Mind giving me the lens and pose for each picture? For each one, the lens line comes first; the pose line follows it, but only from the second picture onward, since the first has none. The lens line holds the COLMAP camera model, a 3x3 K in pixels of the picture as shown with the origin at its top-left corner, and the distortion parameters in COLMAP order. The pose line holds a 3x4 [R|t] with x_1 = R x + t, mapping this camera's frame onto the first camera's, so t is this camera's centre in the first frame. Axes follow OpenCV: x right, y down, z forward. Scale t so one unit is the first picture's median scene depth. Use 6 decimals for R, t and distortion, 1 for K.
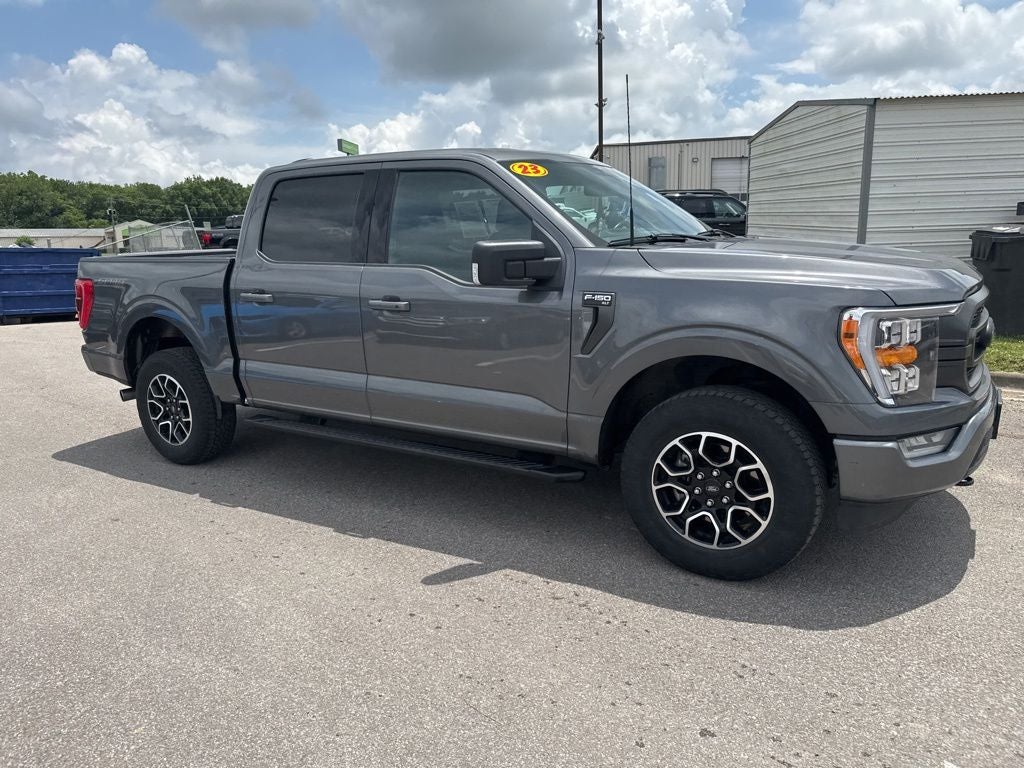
lens RADIAL K [[726.0, 0, 508.1], [0, 726.0, 383.9], [0, 0, 1]] dist [0.026503, -0.033137]
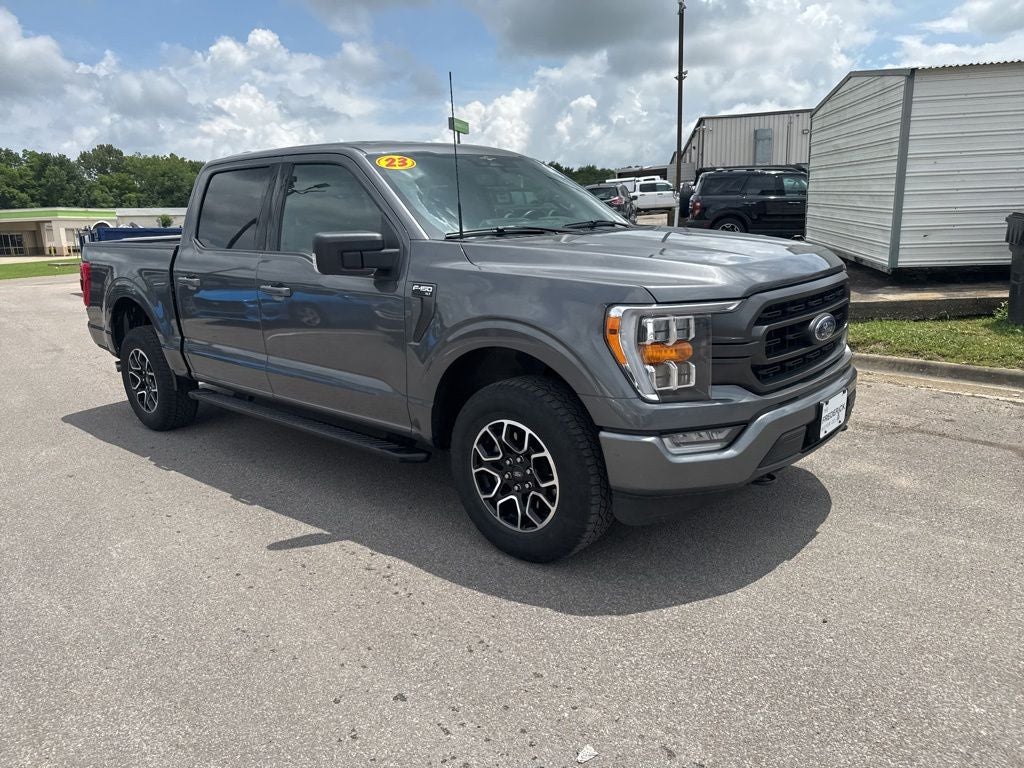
lens RADIAL K [[726.0, 0, 506.4], [0, 726.0, 385.0], [0, 0, 1]] dist [0.026503, -0.033137]
pose [[0.987972, 0.032056, -0.151273, 0.141914], [-0.027187, 0.999047, 0.034145, -0.006379], [0.152223, -0.029622, 0.987902, -0.008175]]
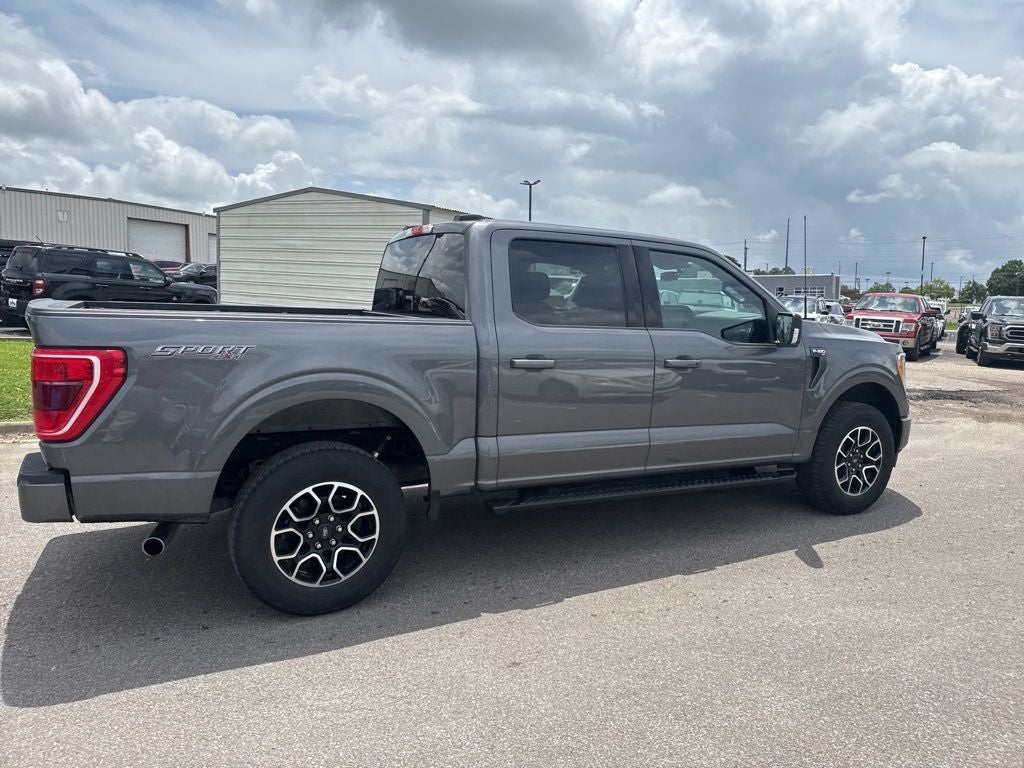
lens RADIAL K [[739.2, 0, 515.6], [0, 739.2, 380.9], [0, 0, 1]] dist [0.019640, -0.030238]
pose [[0.482854, -0.047400, 0.874417, -0.551951], [0.134315, 0.990727, -0.020464, -0.038731], [-0.865339, 0.127329, 0.484743, 0.279349]]
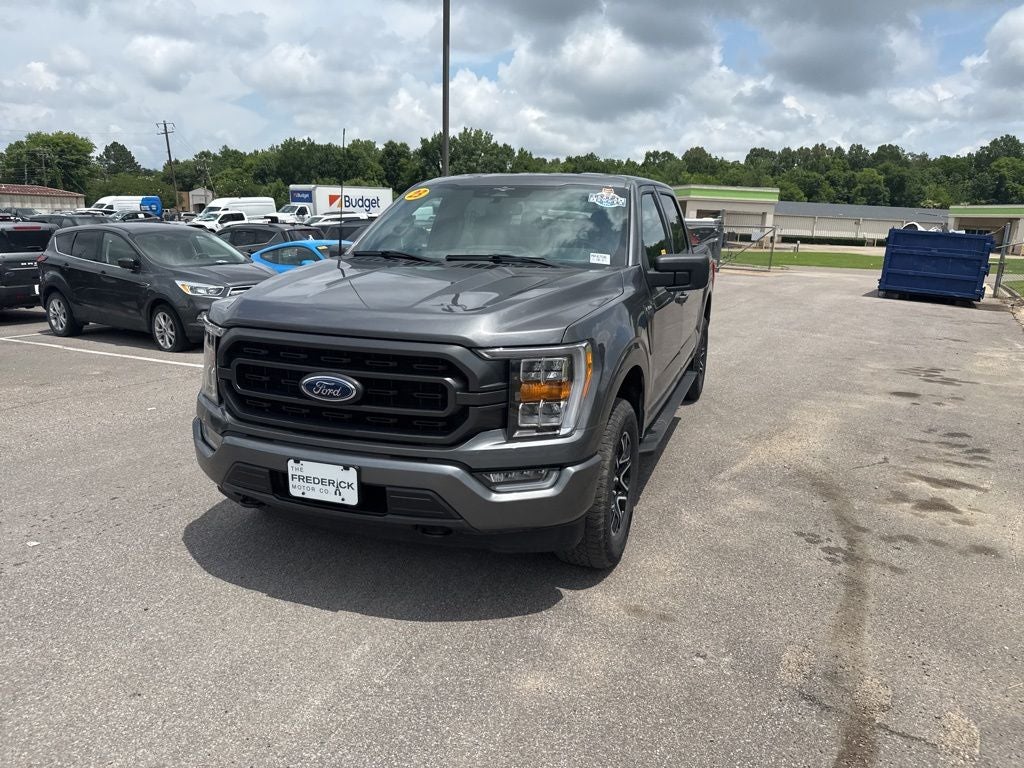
lens RADIAL K [[726.0, 0, 505.6], [0, 726.0, 390.5], [0, 0, 1]] dist [0.026503, -0.033137]
pose [[0.220290, 0.261693, -0.939675, 0.552181], [-0.224278, 0.951119, 0.212302, -0.109196], [0.949301, 0.163980, 0.268214, 0.349254]]
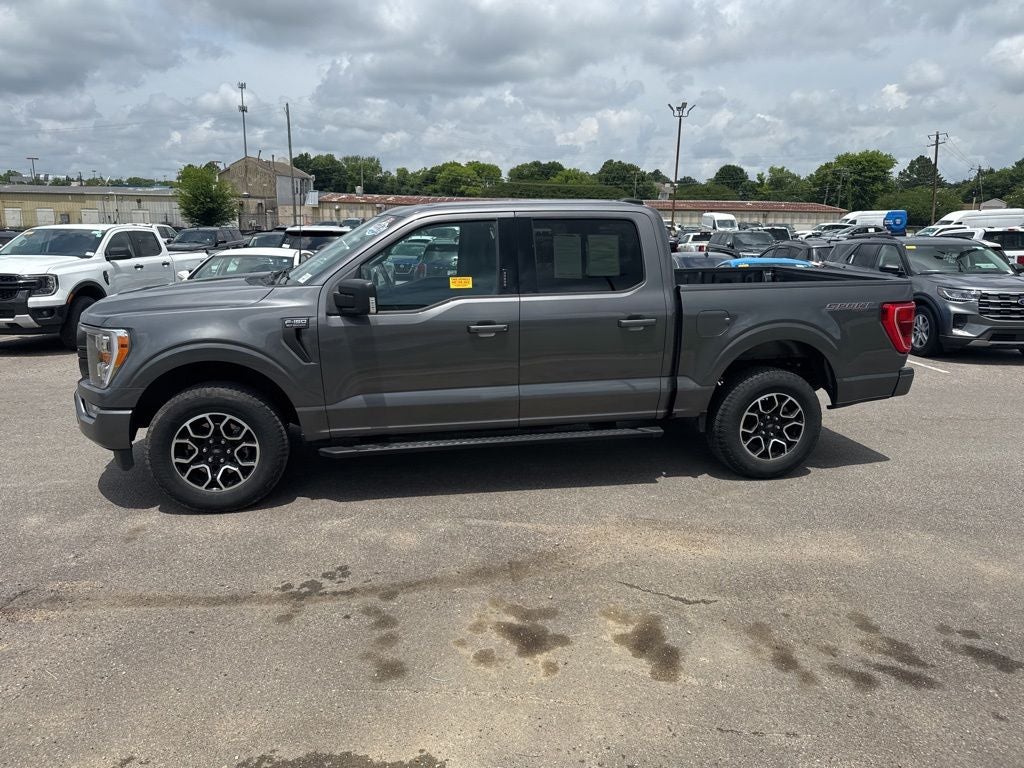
lens RADIAL K [[726.0, 0, 512.9], [0, 726.0, 390.1], [0, 0, 1]] dist [0.026503, -0.033137]
pose [[-0.706278, 0.188517, -0.682373, 0.402817], [-0.128976, 0.913496, 0.385863, -0.249726], [0.696087, 0.360536, -0.620868, 0.952229]]
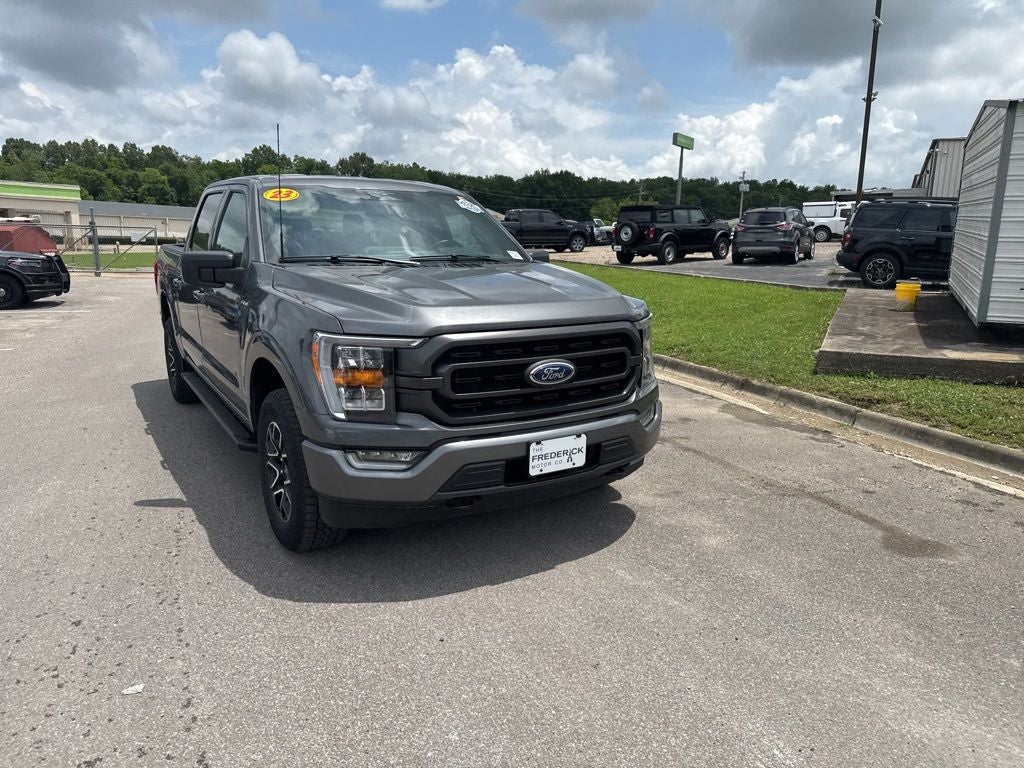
lens RADIAL K [[726.0, 0, 501.7], [0, 726.0, 396.1], [0, 0, 1]] dist [0.026503, -0.033137]
pose [[0.897936, 0.141891, -0.416627, 0.367534], [-0.131351, 0.989863, 0.054022, -0.030241], [0.420069, 0.006216, 0.907471, 0.021497]]
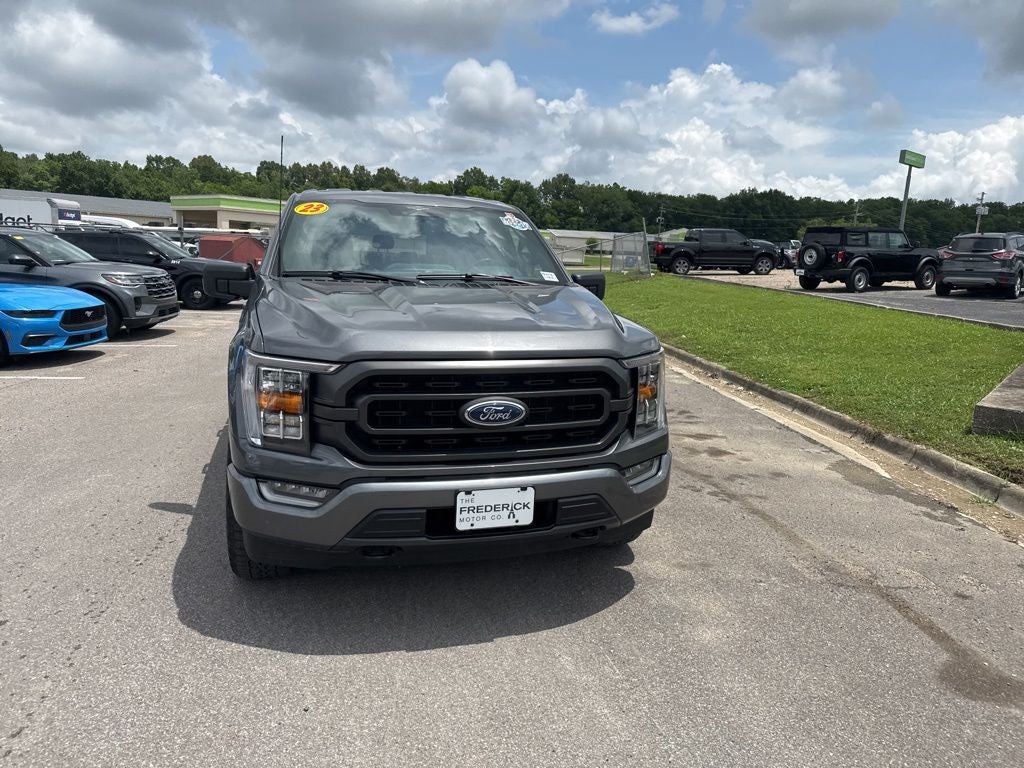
lens RADIAL K [[726.0, 0, 505.1], [0, 726.0, 391.3], [0, 0, 1]] dist [0.026503, -0.033137]
pose [[0.751476, 0.190242, -0.631737, 0.436036], [-0.193362, 0.978985, 0.064802, -0.055720], [0.630789, 0.073457, 0.772470, 0.122581]]
